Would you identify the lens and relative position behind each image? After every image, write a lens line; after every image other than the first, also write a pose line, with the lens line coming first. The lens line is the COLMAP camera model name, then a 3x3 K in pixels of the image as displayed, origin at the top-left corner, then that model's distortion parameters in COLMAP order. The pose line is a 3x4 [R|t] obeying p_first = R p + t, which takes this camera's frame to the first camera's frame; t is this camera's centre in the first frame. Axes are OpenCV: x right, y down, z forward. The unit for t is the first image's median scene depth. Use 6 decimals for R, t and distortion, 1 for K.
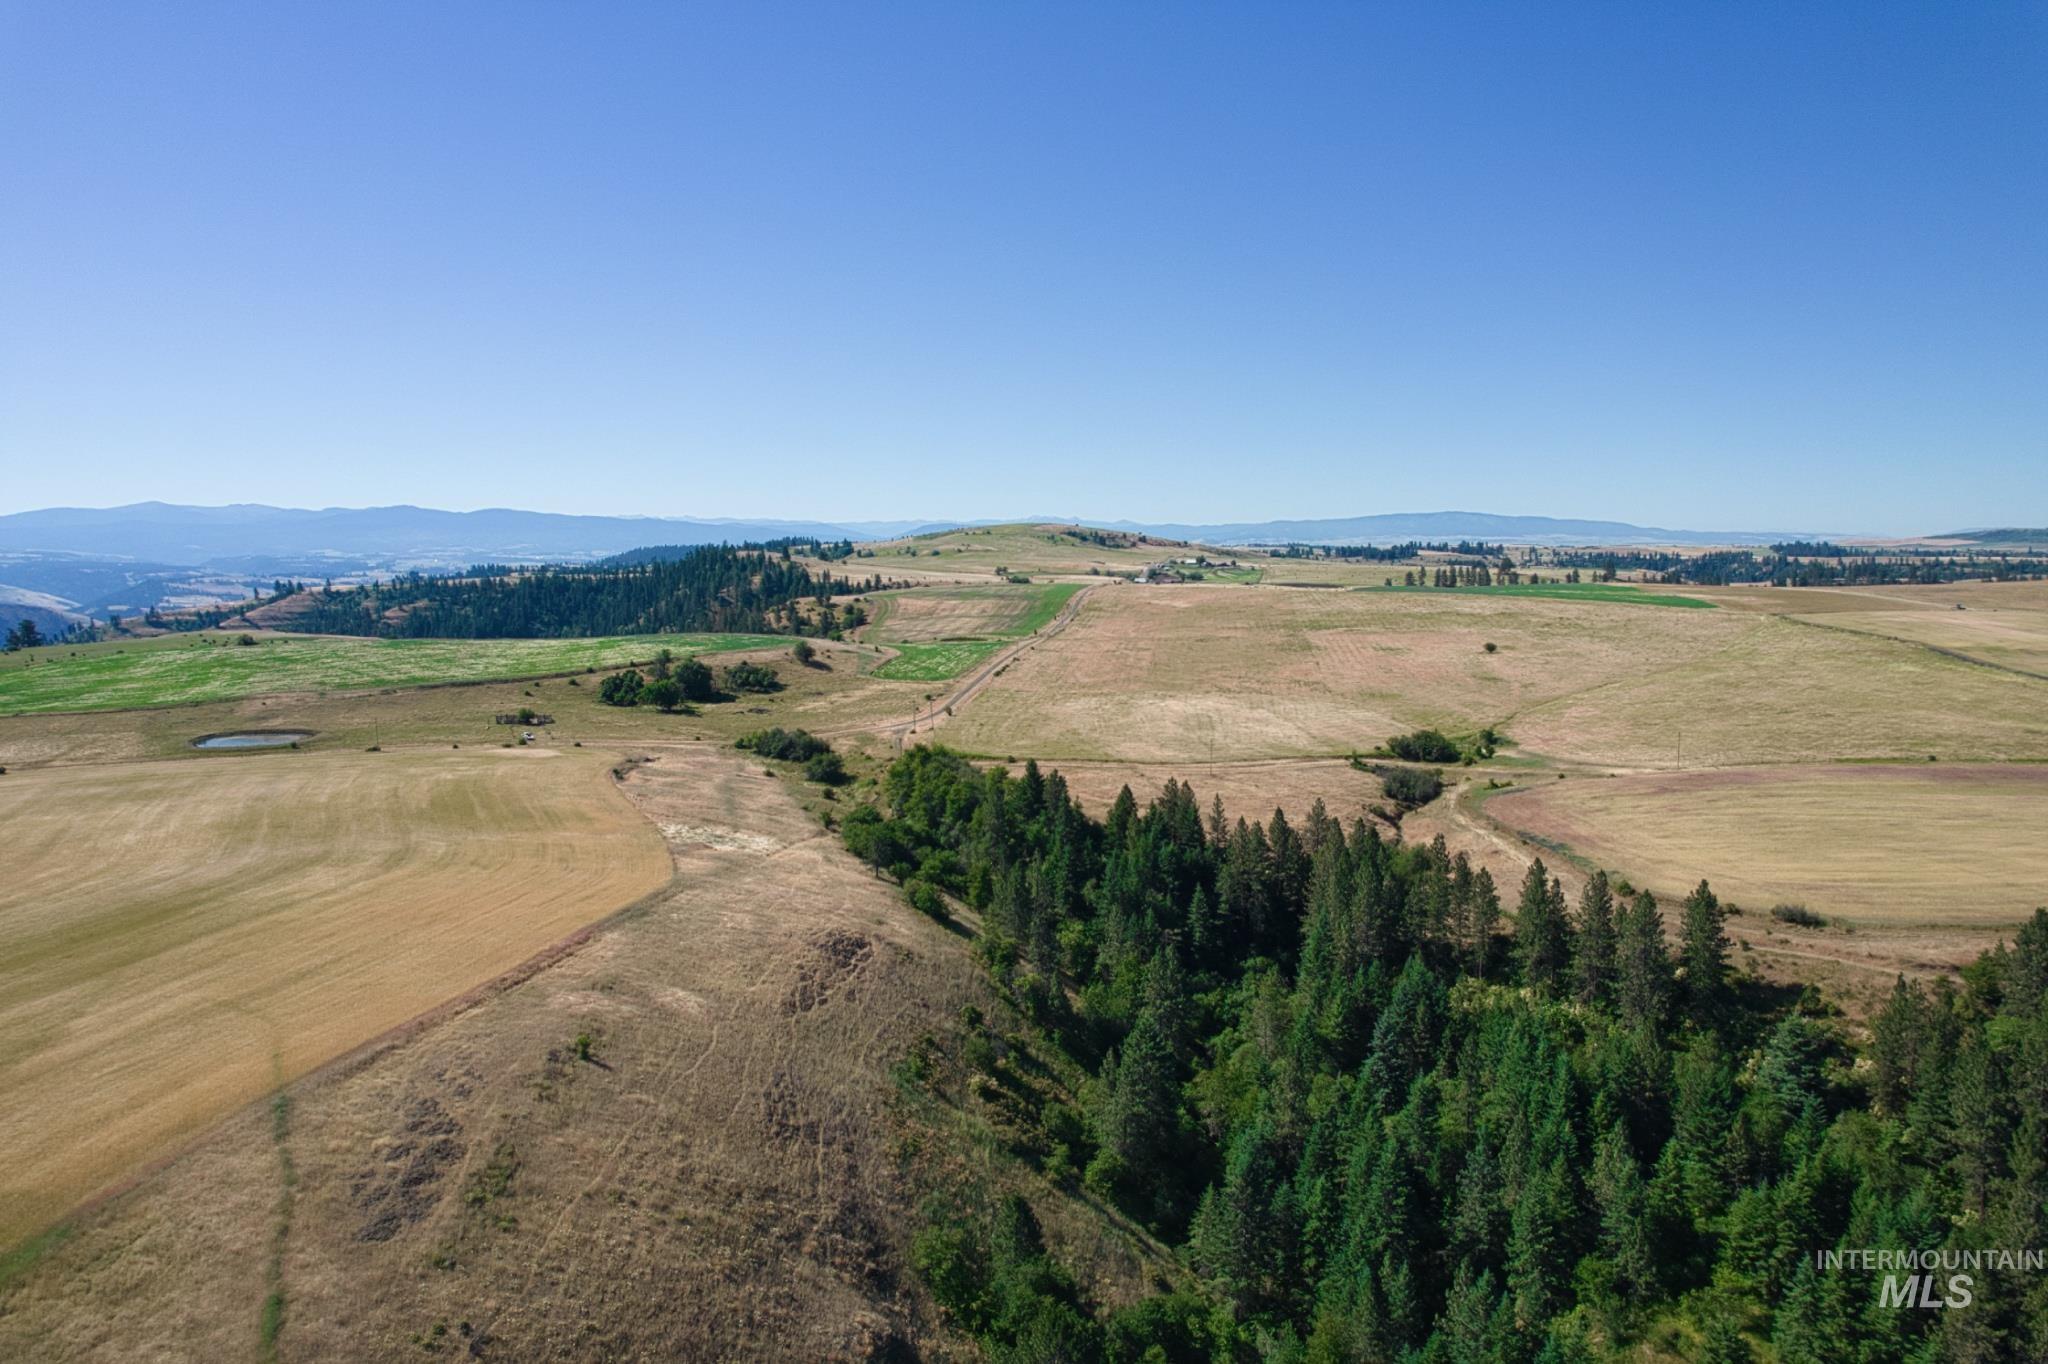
lens RADIAL K [[1313.3, 0, 1014.4], [0, 1313.3, 646.4], [0, 0, 1]] dist [-0.077748, 0.077690]
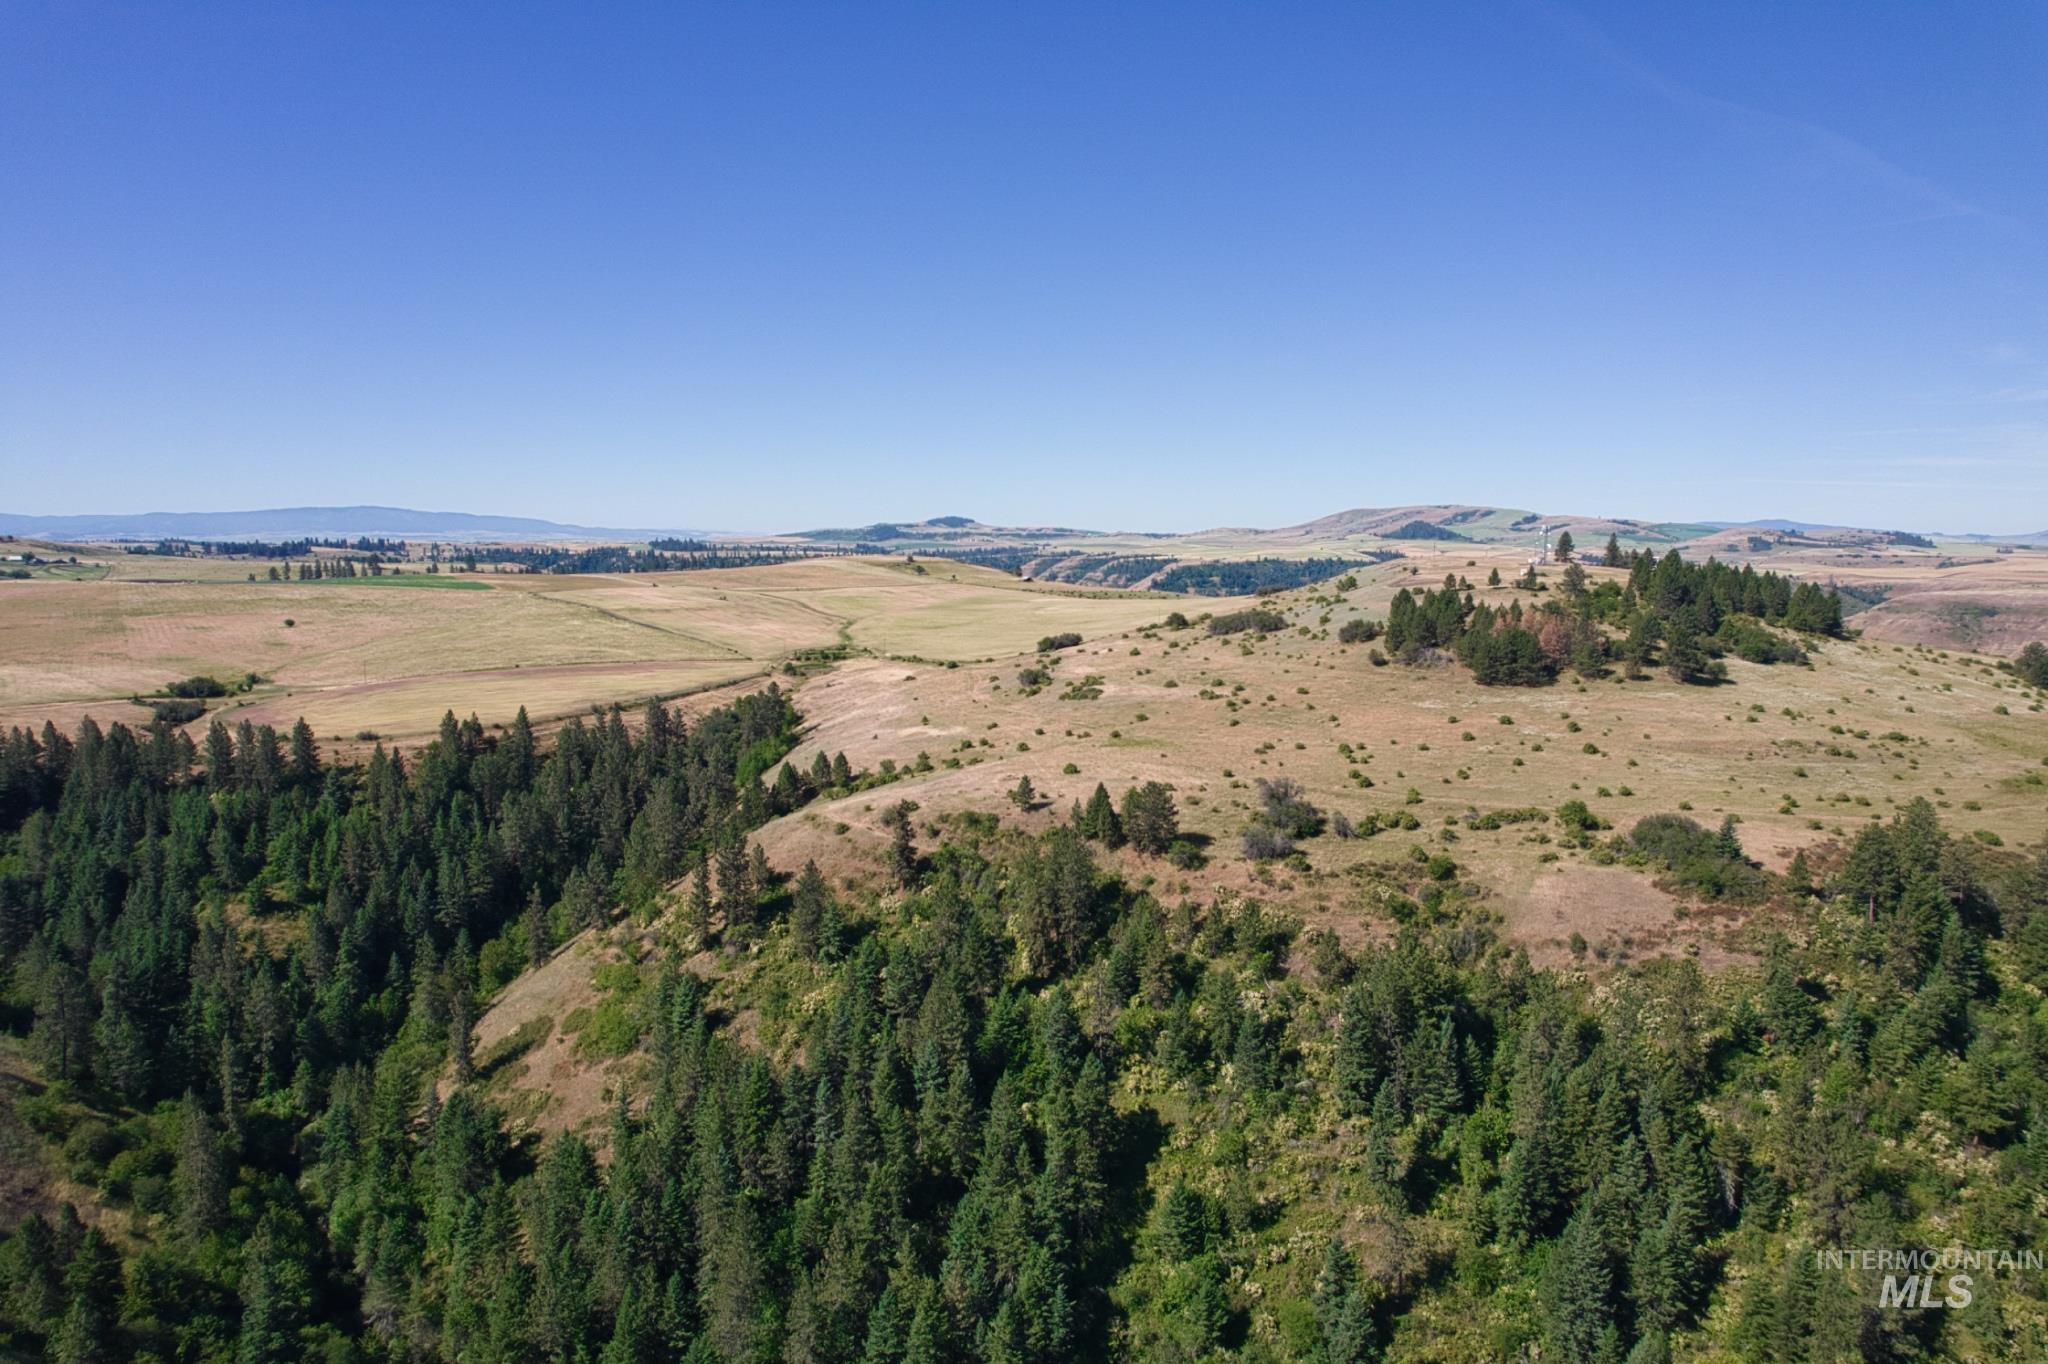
lens RADIAL K [[1312.3, 0, 1020.5], [0, 1312.3, 675.2], [0, 0, 1]] dist [-0.083616, 0.078084]
pose [[0.705912, -0.064876, 0.705323, -0.007014], [0.047037, 0.997892, 0.044711, 0.009959], [-0.706736, 0.001614, 0.707475, -0.133442]]
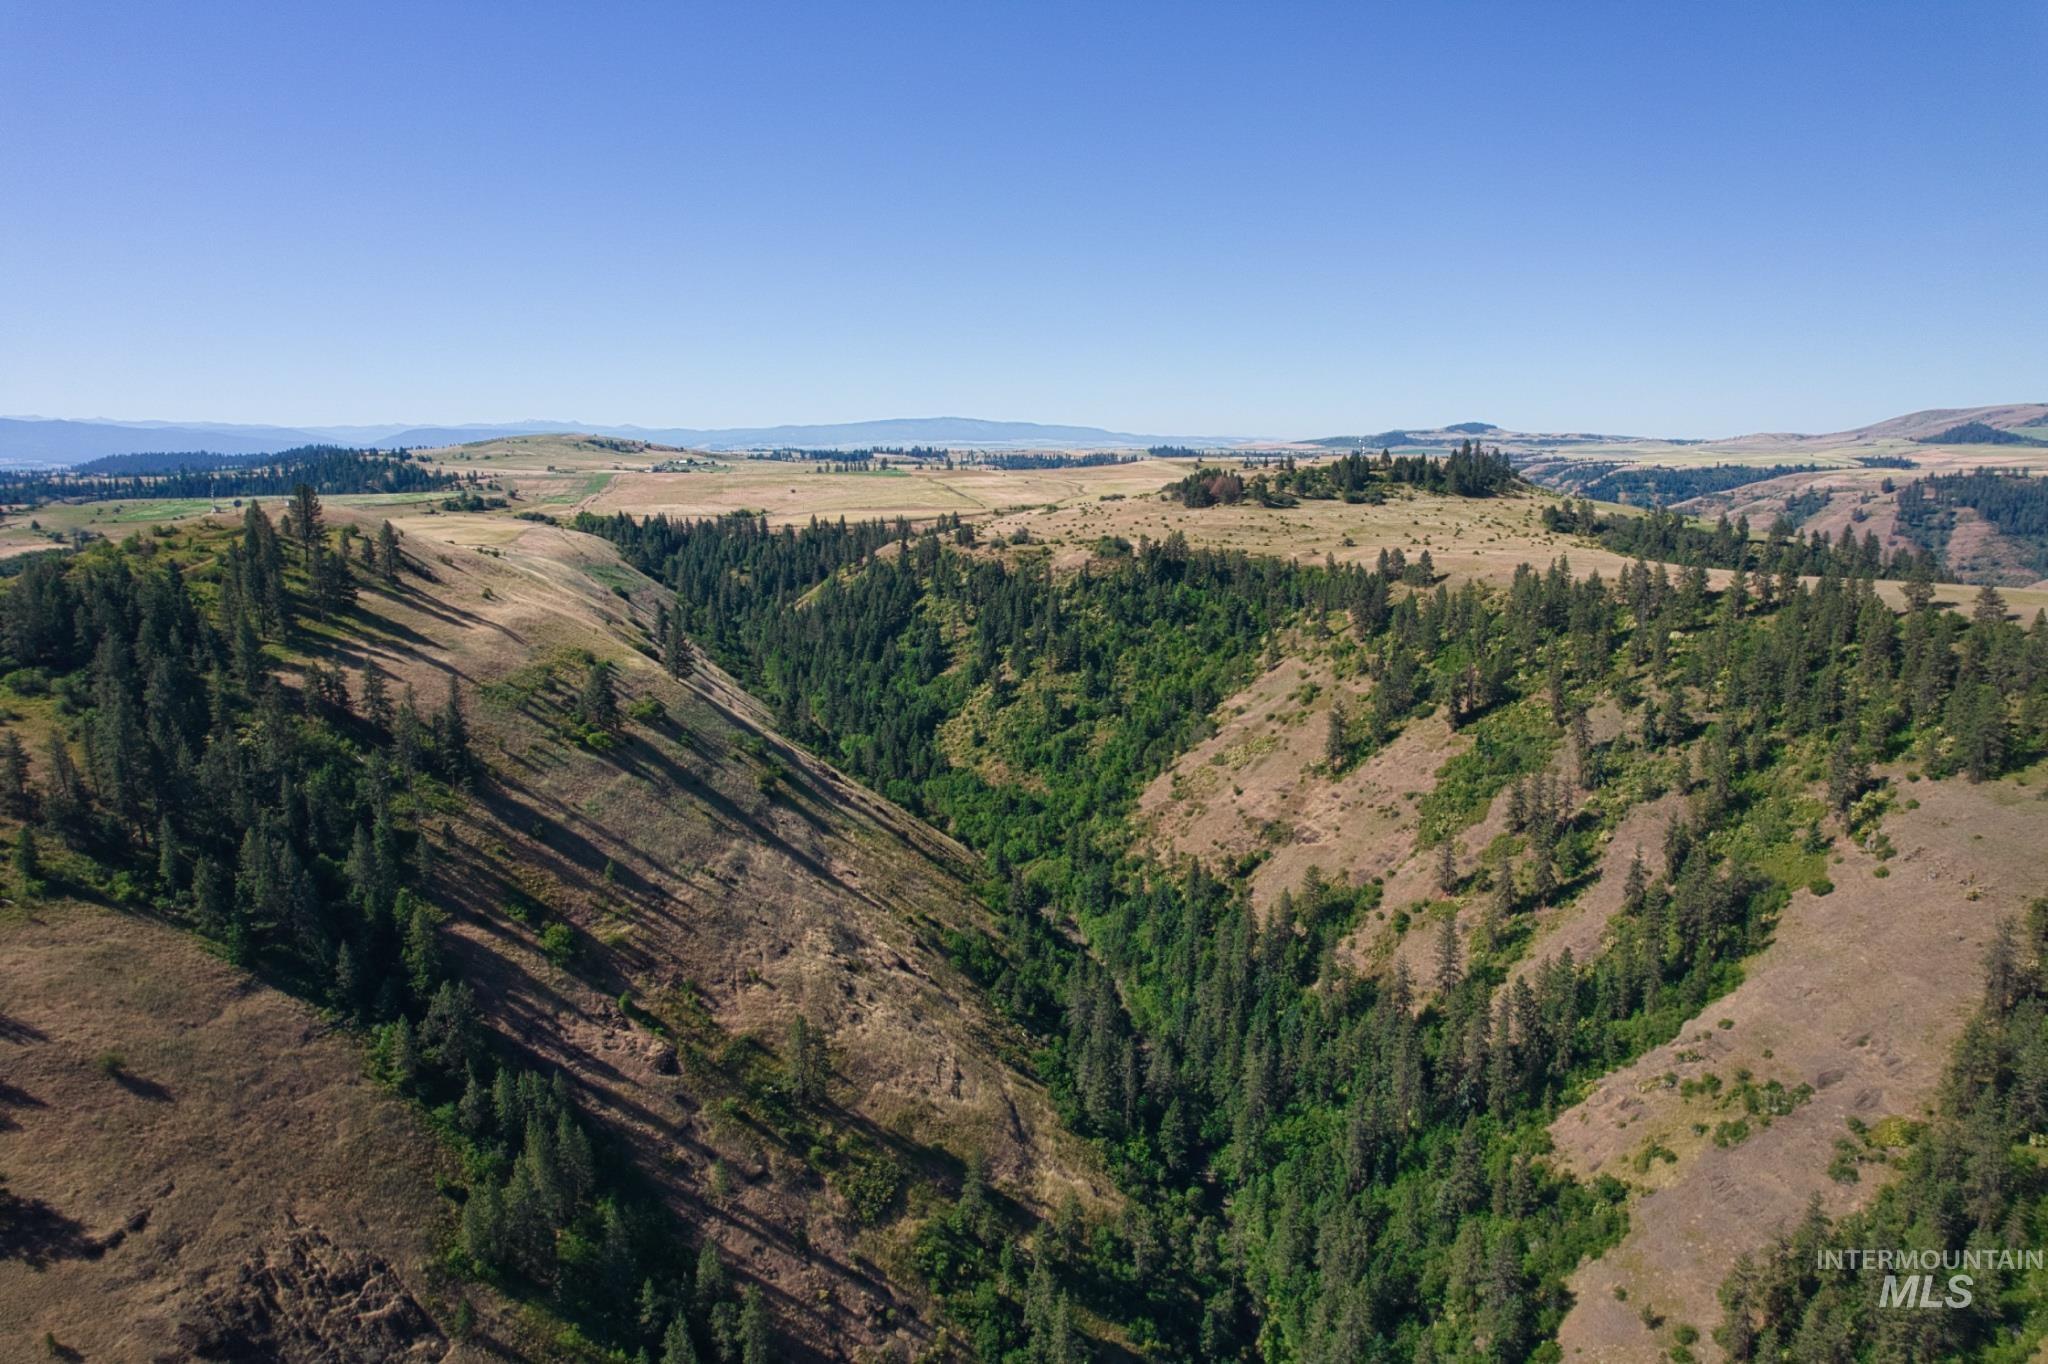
lens RADIAL K [[1309.8, 0, 1022.1], [0, 1309.8, 676.8], [0, 0, 1]] dist [-0.075146, 0.072032]
pose [[0.931176, -0.061638, 0.359323, -0.050449], [0.027104, 0.994581, 0.100368, 0.039494], [-0.363562, -0.083721, 0.927800, -0.515634]]
